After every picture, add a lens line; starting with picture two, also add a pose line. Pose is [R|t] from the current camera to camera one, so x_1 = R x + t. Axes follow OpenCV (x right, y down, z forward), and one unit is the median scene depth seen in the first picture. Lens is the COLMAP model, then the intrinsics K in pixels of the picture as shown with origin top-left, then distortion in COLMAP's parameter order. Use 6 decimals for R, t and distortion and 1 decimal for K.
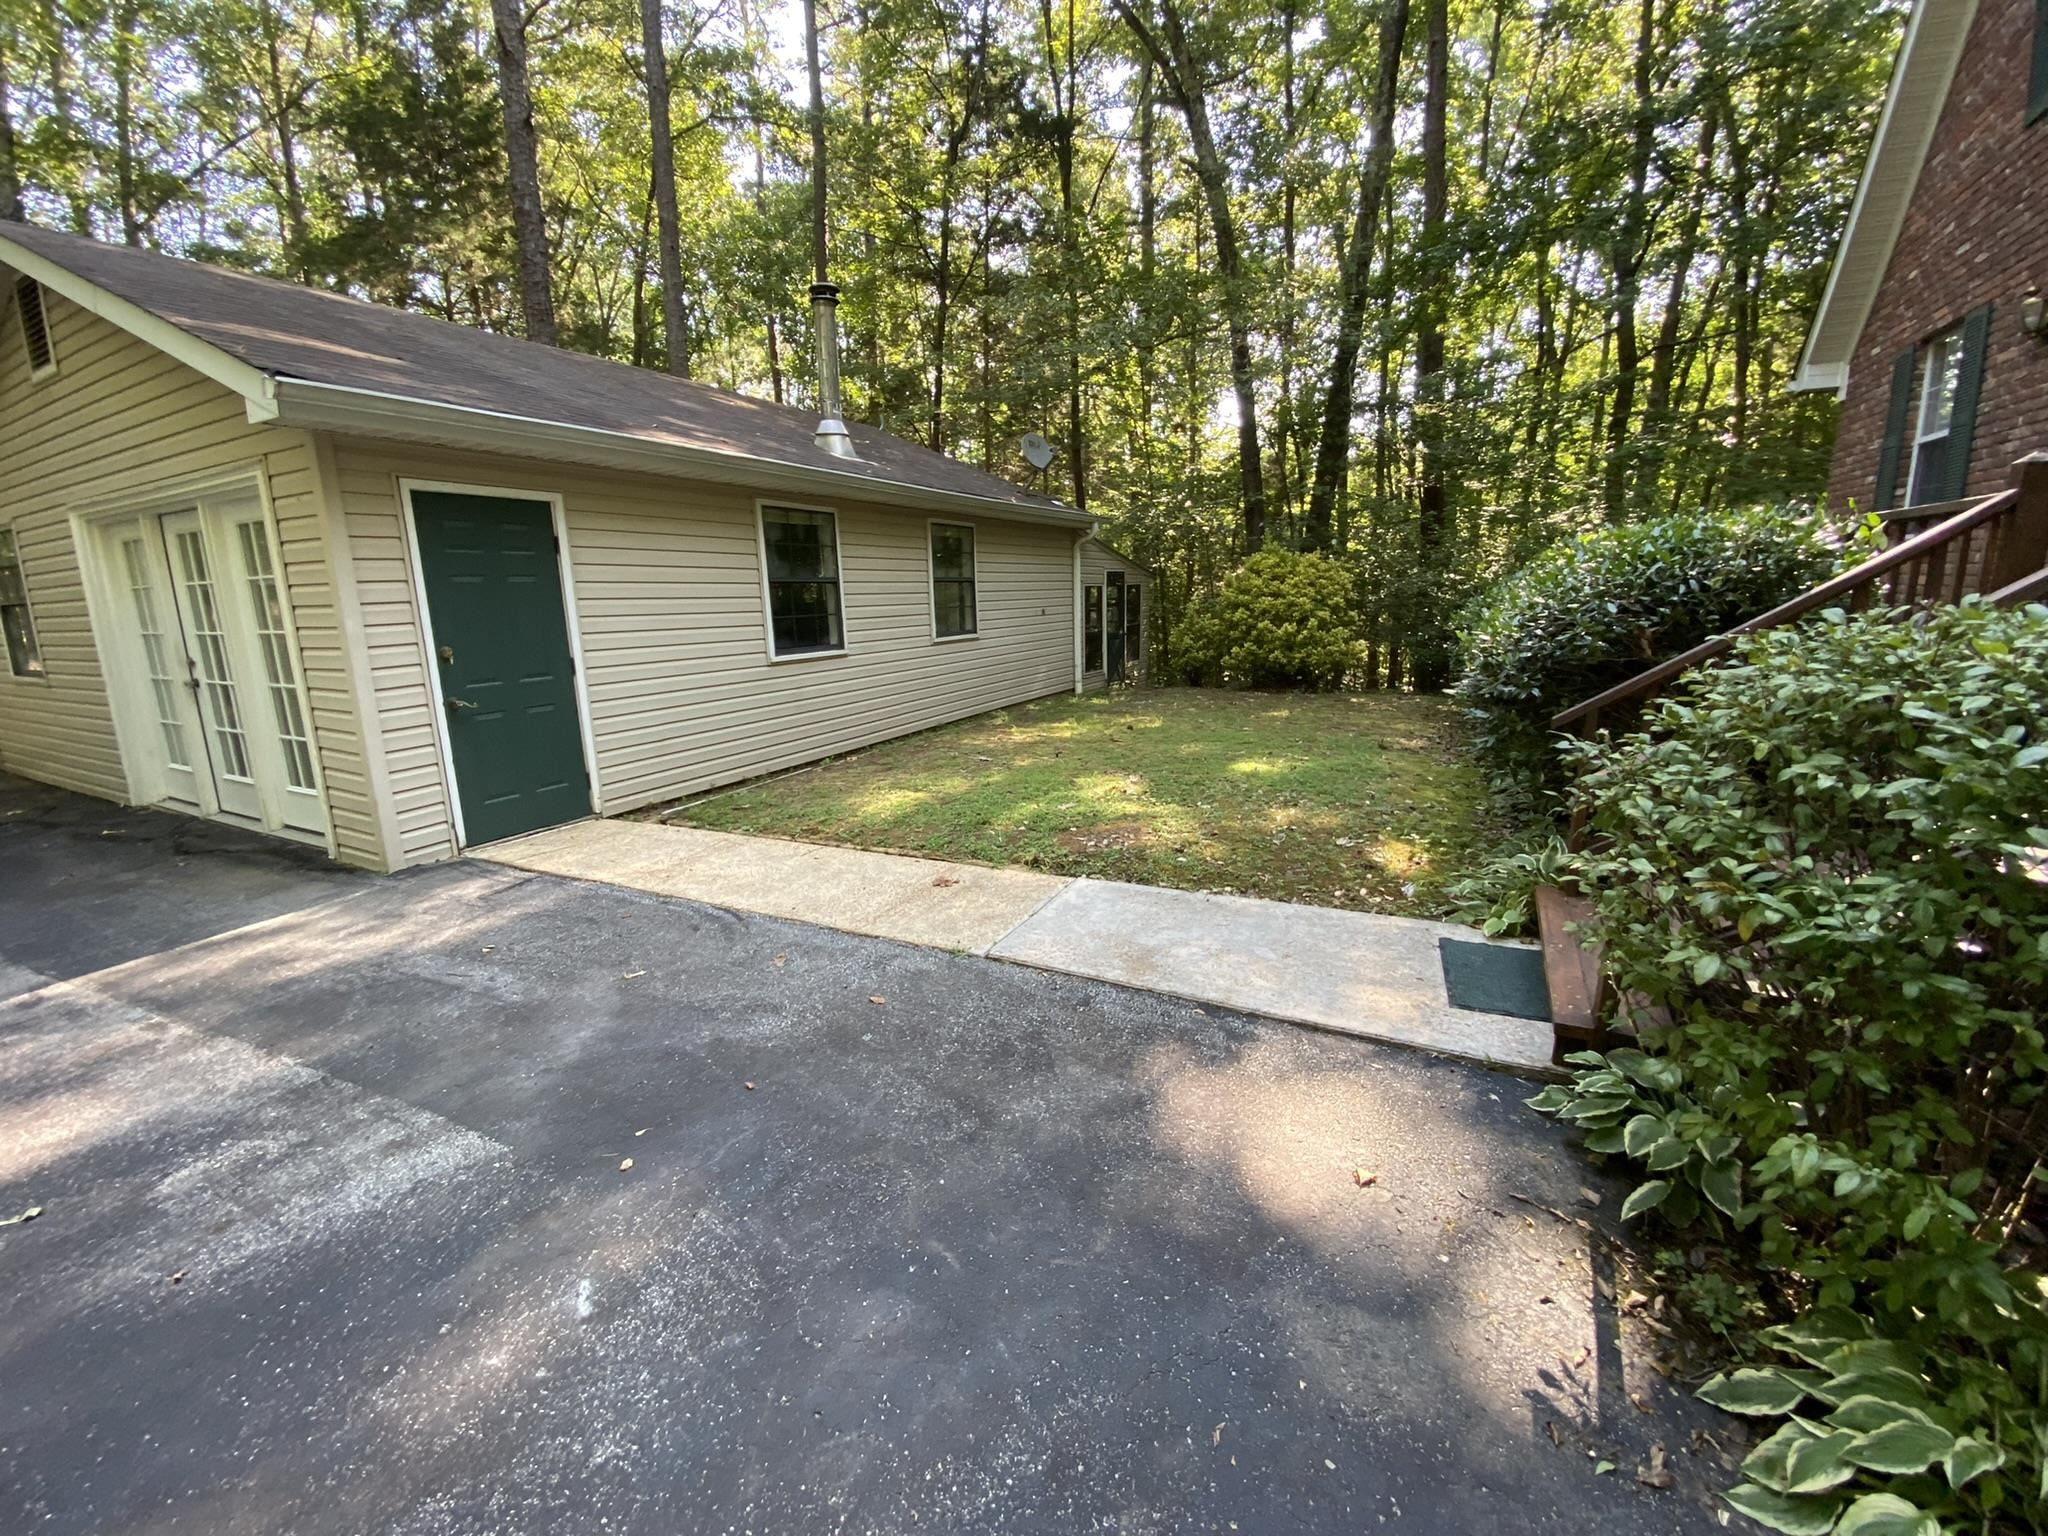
lens RADIAL K [[849.3, 0, 1027.6], [0, 849.3, 769.7], [0, 0, 1]] dist [0.011252, -0.018118]
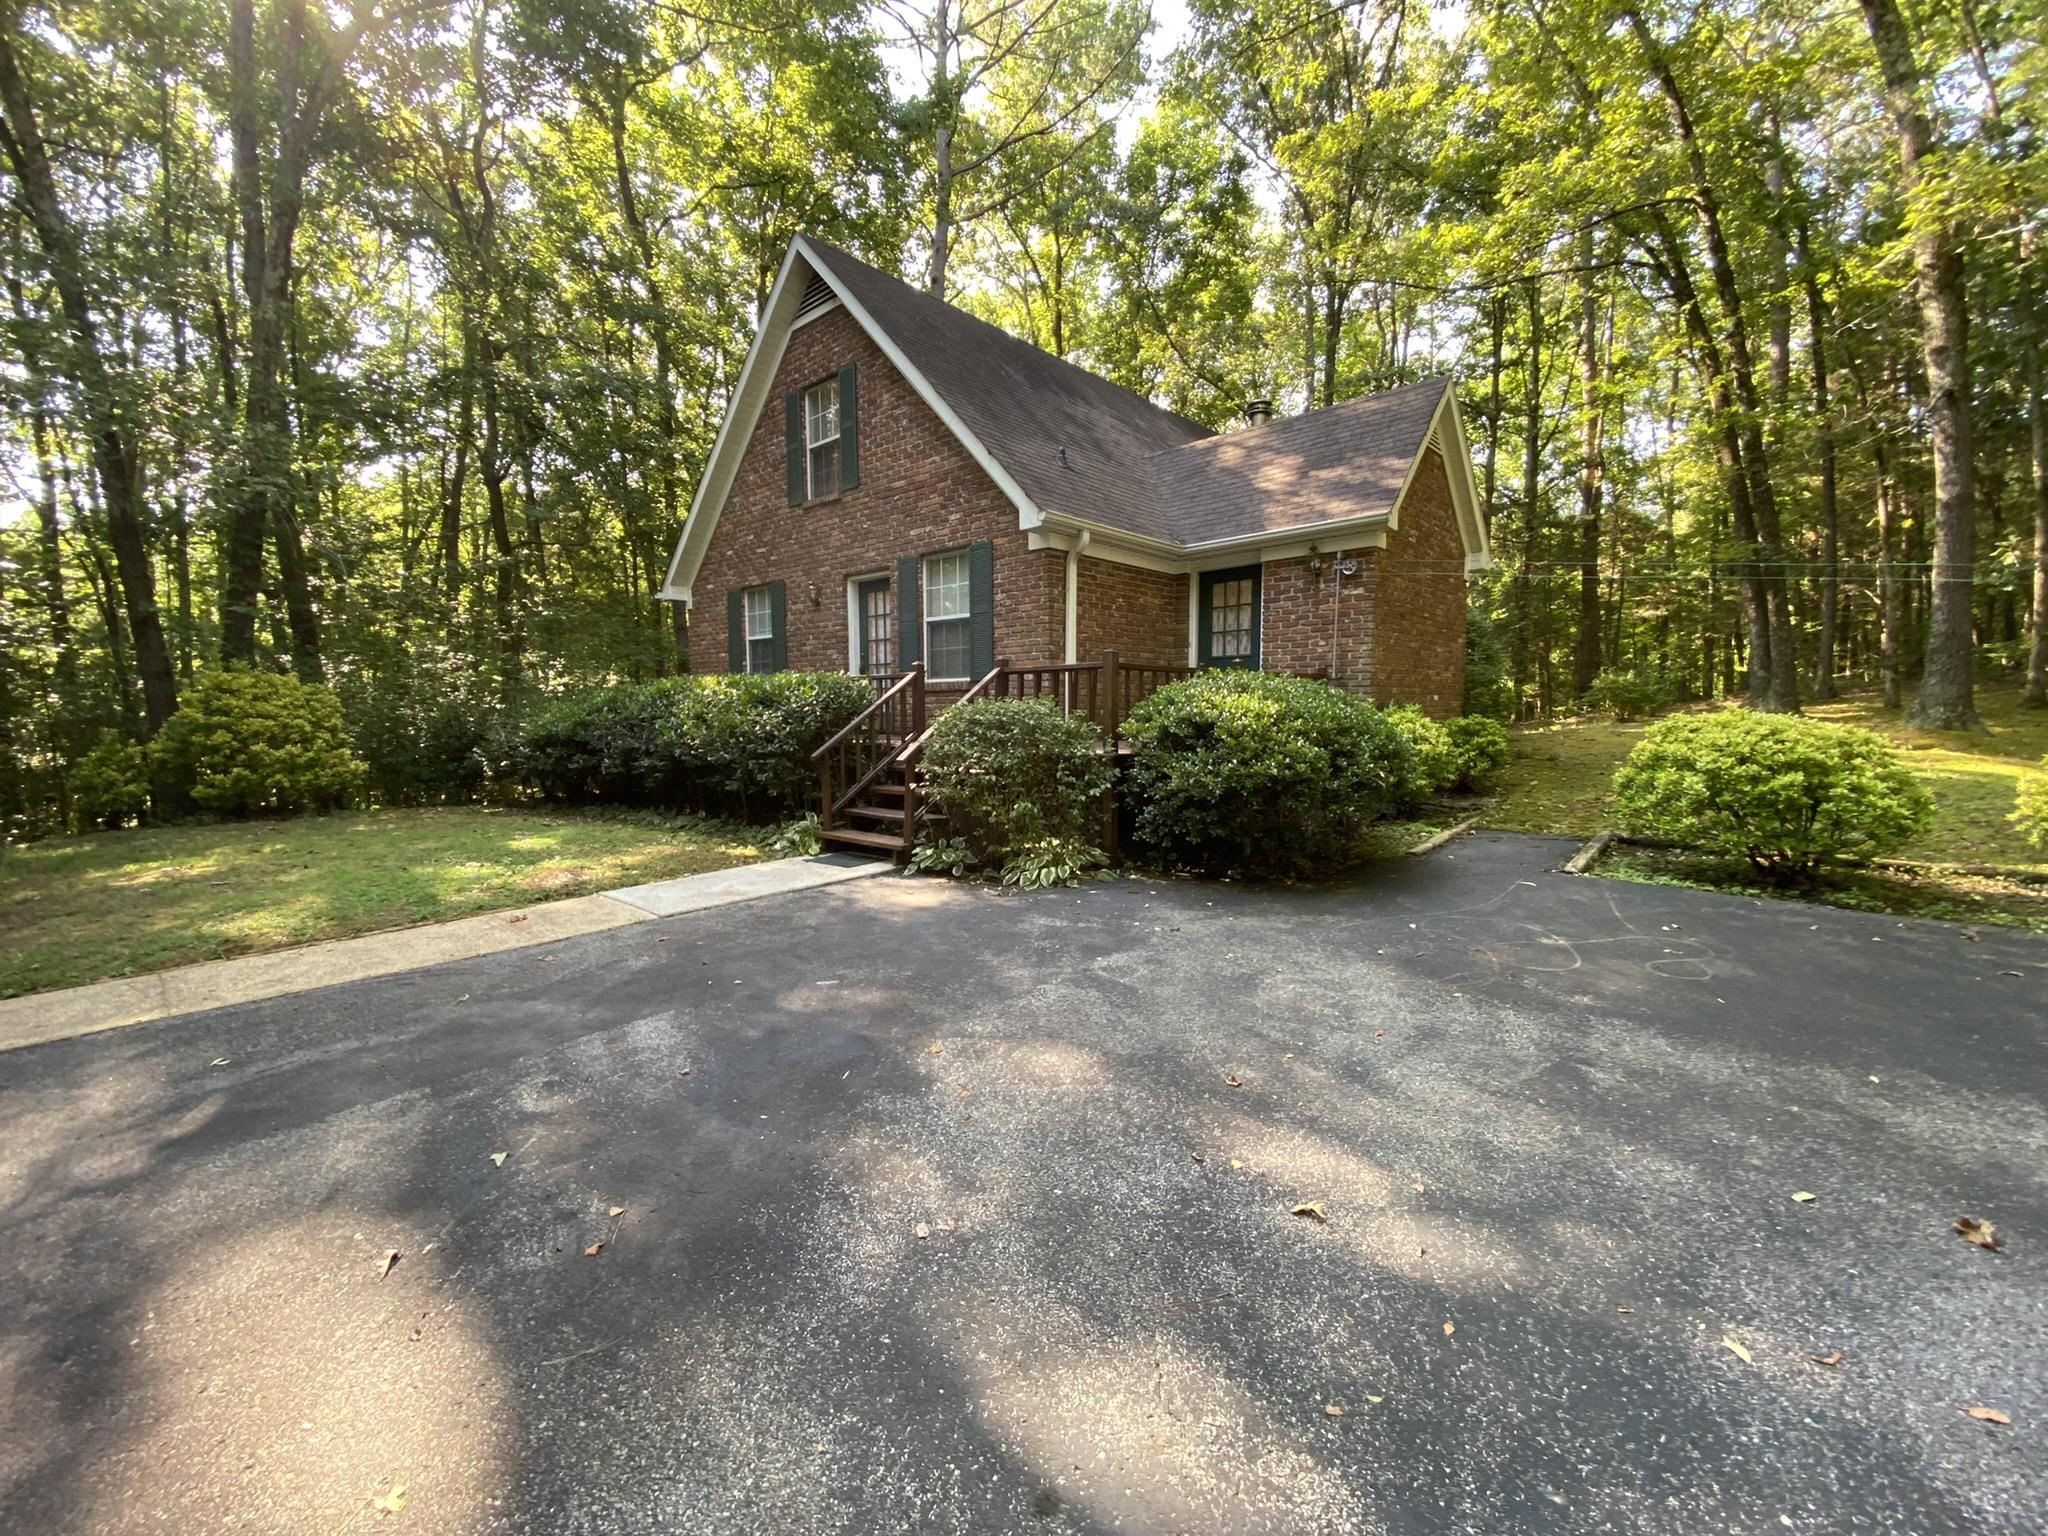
lens RADIAL K [[849.3, 0, 1027.6], [0, 849.3, 769.7], [0, 0, 1]] dist [0.011252, -0.018118]
pose [[0.243371, -0.049945, 0.968646, -1.454814], [0.202425, 0.979298, -0.000365, 0.089629], [-0.948575, 0.196167, 0.248443, -0.119481]]
